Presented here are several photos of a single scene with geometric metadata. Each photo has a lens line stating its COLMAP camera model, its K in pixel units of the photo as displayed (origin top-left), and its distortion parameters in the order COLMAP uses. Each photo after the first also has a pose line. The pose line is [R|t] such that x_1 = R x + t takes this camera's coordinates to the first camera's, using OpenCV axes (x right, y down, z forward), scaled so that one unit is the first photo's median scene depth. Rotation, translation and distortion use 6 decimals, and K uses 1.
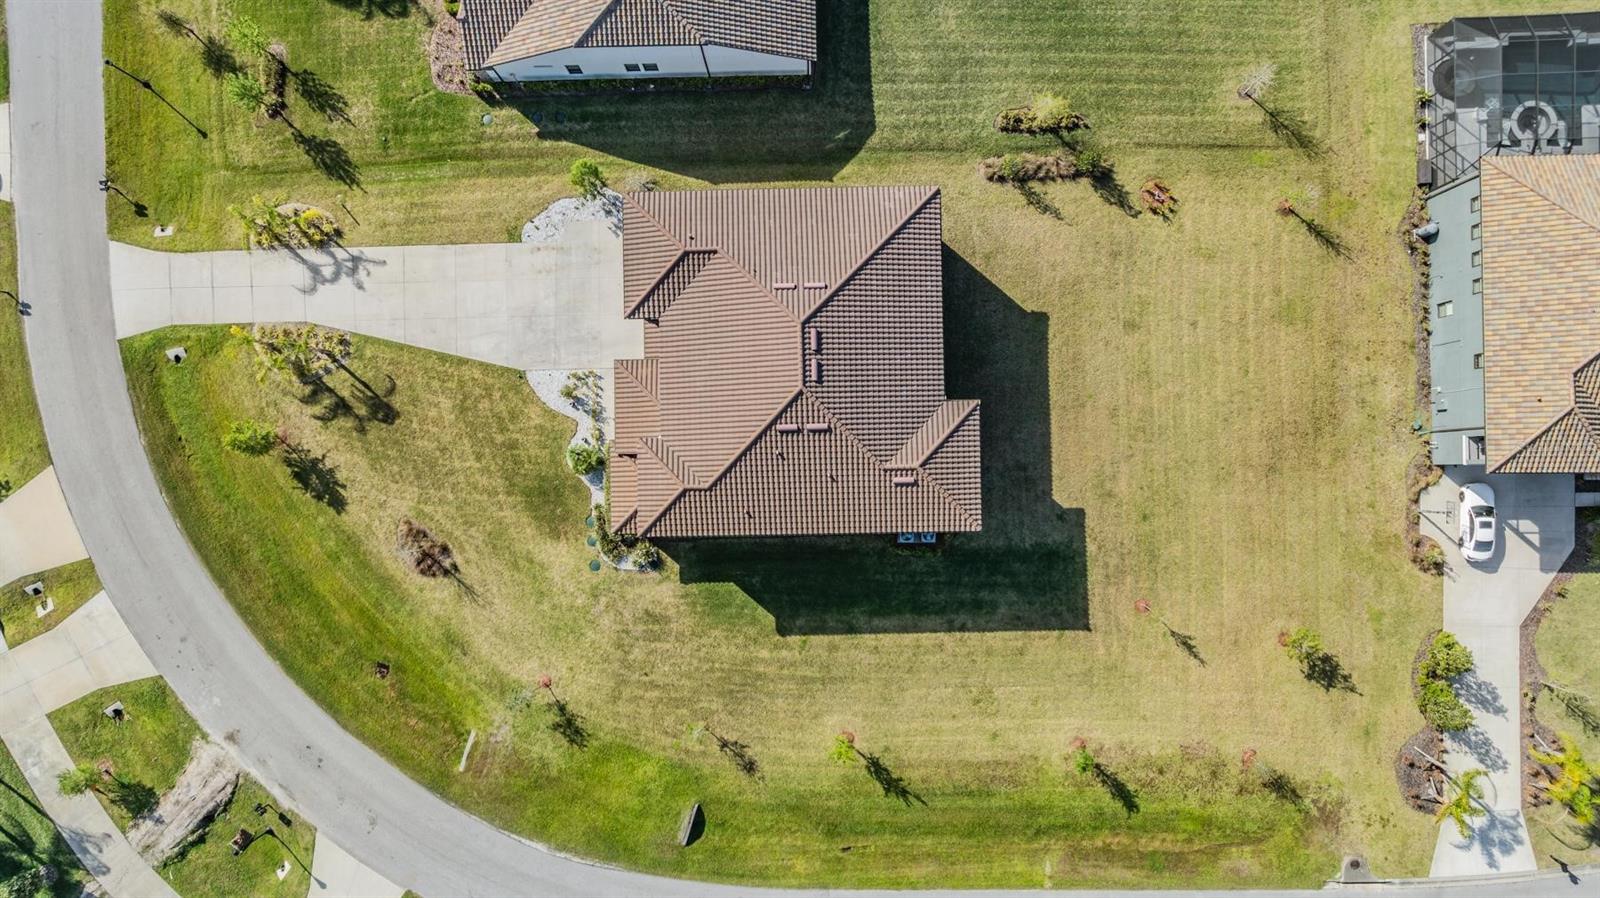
lens RADIAL K [[1131.3, 0, 800.0], [0, 1131.3, 449.0], [0, 0, 1]] dist [-0.041300, 0.049160]
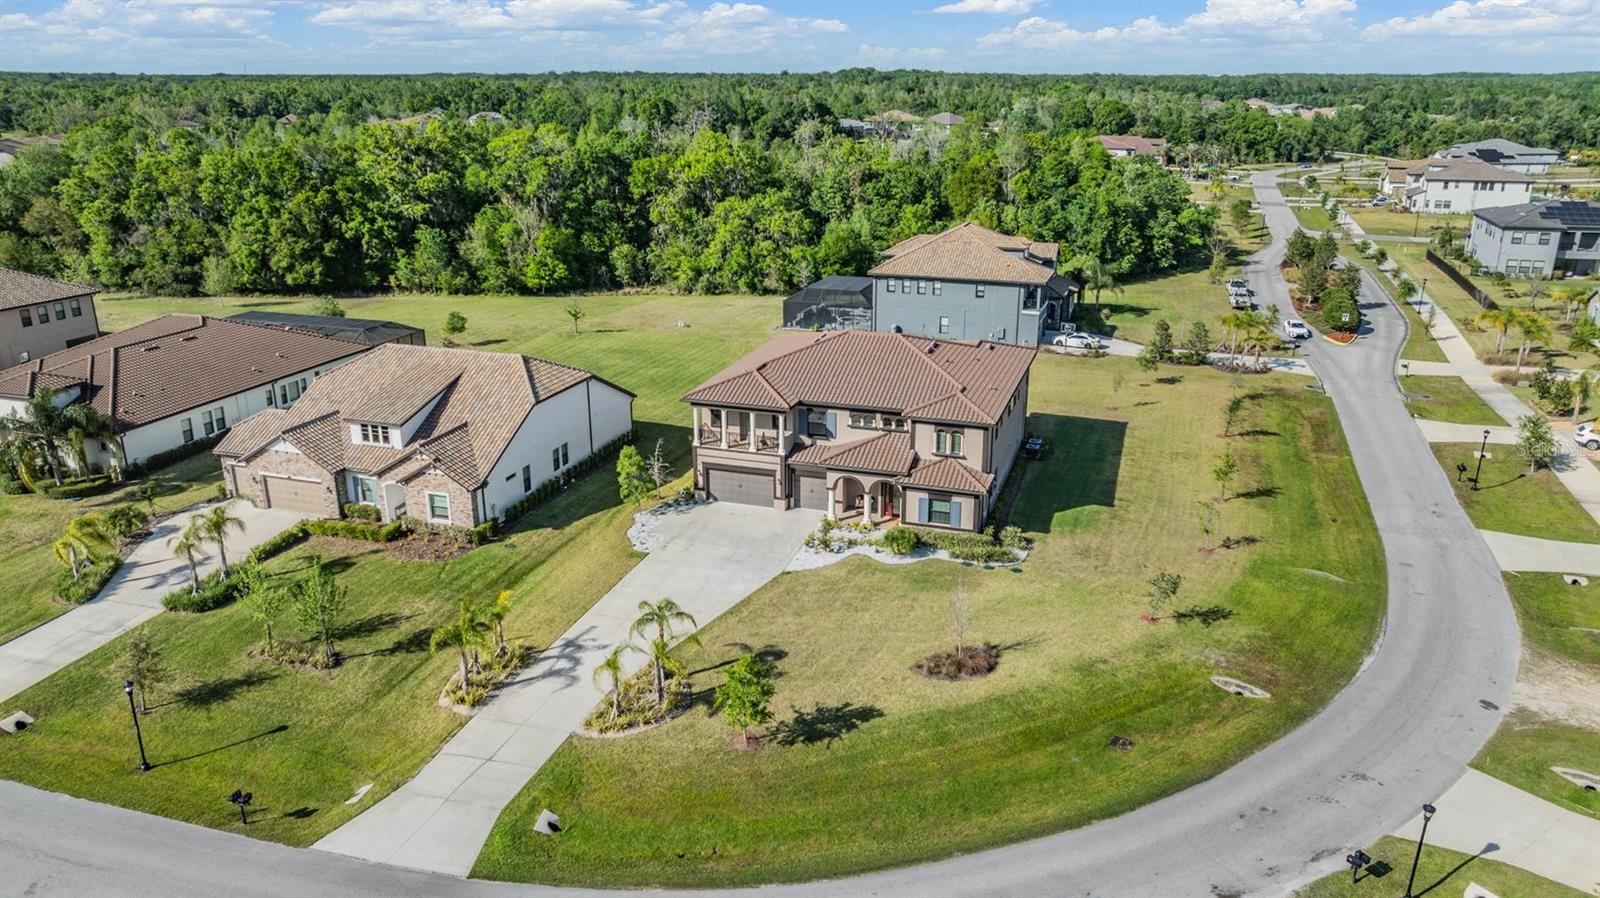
lens RADIAL K [[1147.6, 0, 805.6], [0, 1147.6, 449.8], [0, 0, 1]] dist [-0.030019, 0.032235]
pose [[0.324869, -0.270064, 0.906380, -1.018204], [0.945255, 0.123995, -0.301857, 0.204676], [-0.030866, 0.954825, 0.295562, 0.638169]]
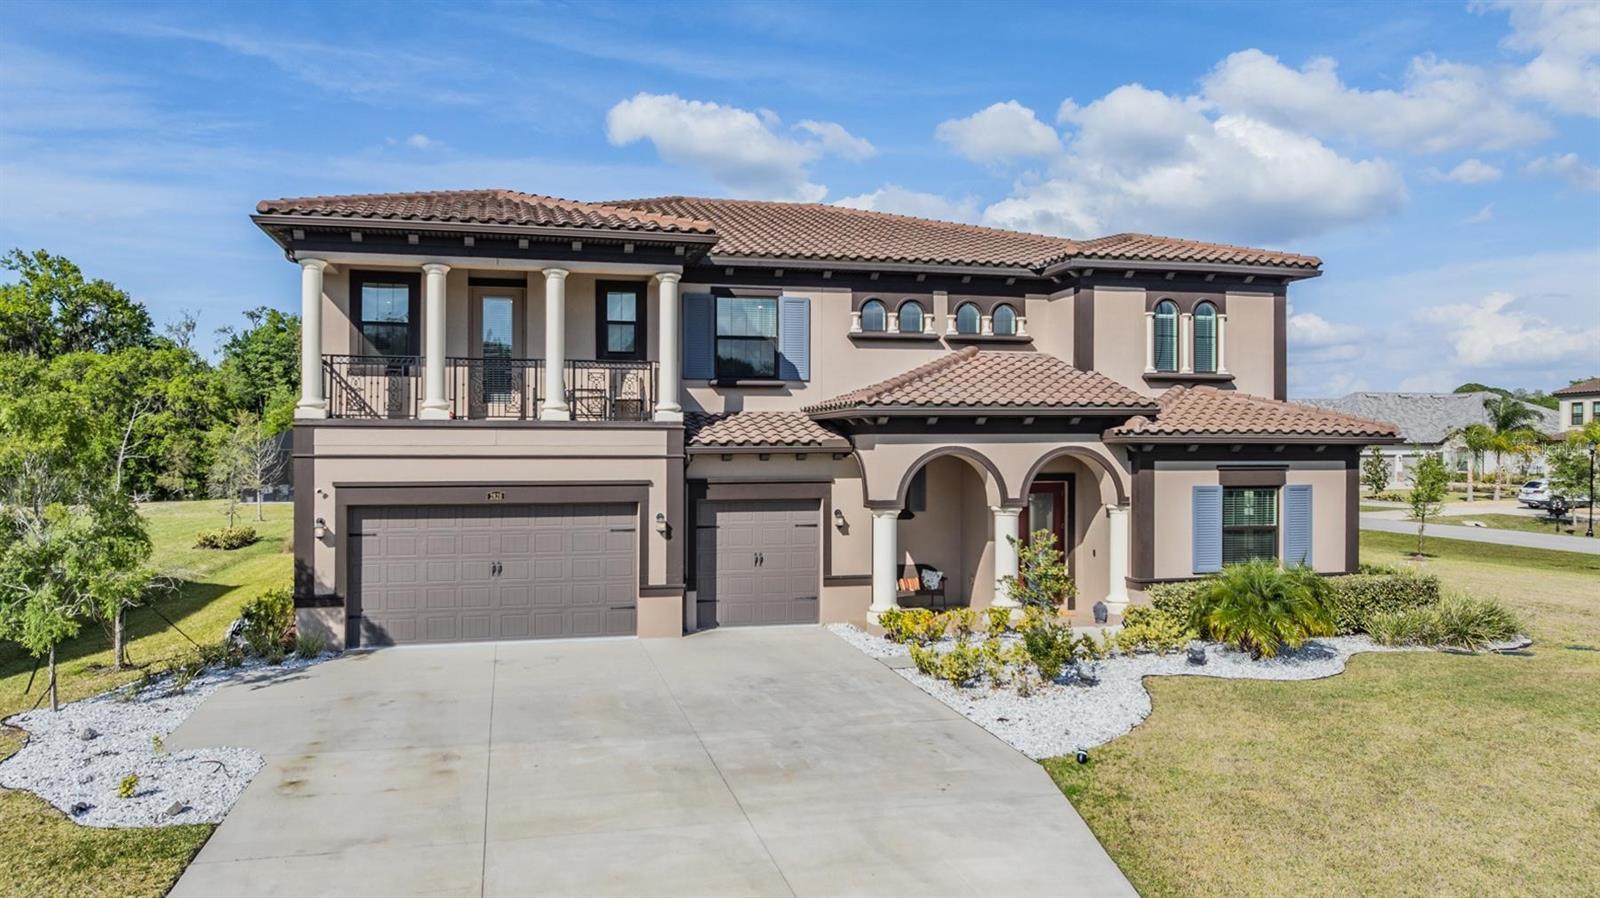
lens RADIAL K [[1147.6, 0, 805.6], [0, 1147.6, 449.8], [0, 0, 1]] dist [-0.030019, 0.032235]
pose [[-0.236708, 0.033501, 0.971003, -0.403958], [0.971519, 0.019457, 0.236162, -0.145247], [-0.010981, 0.999249, -0.037152, 0.951190]]
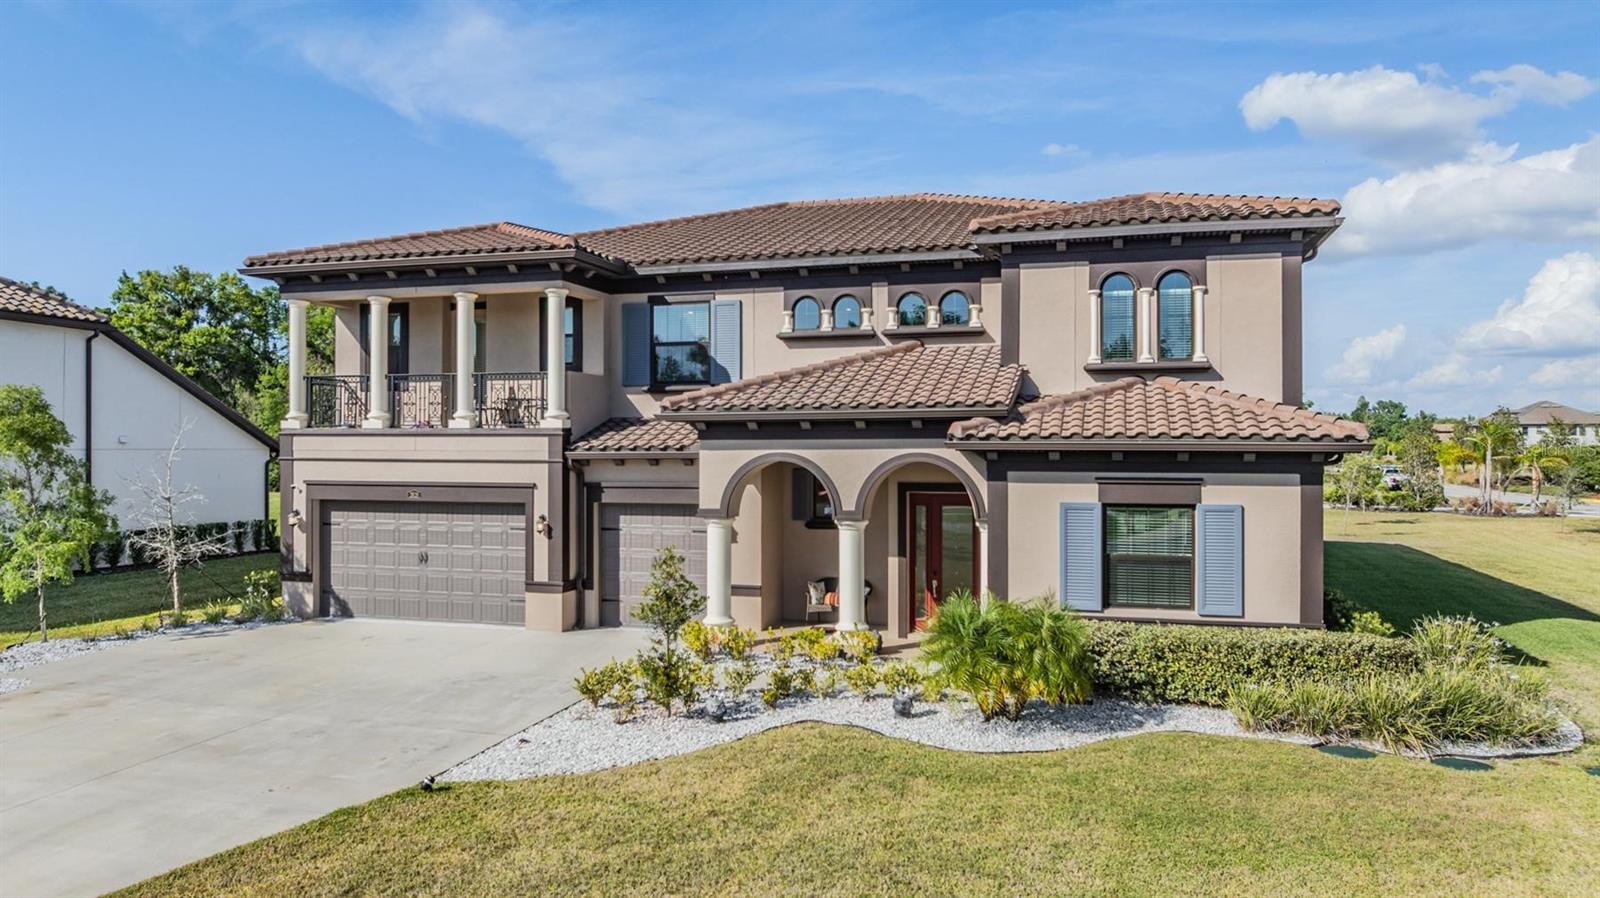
lens RADIAL K [[1131.3, 0, 800.0], [0, 1131.3, 449.0], [0, 0, 1]] dist [-0.041300, 0.049160]
pose [[0.297572, 0.031867, 0.954167, -0.384682], [0.954210, 0.022052, -0.298322, 0.032337], [-0.030548, 0.999249, -0.023846, 0.944804]]
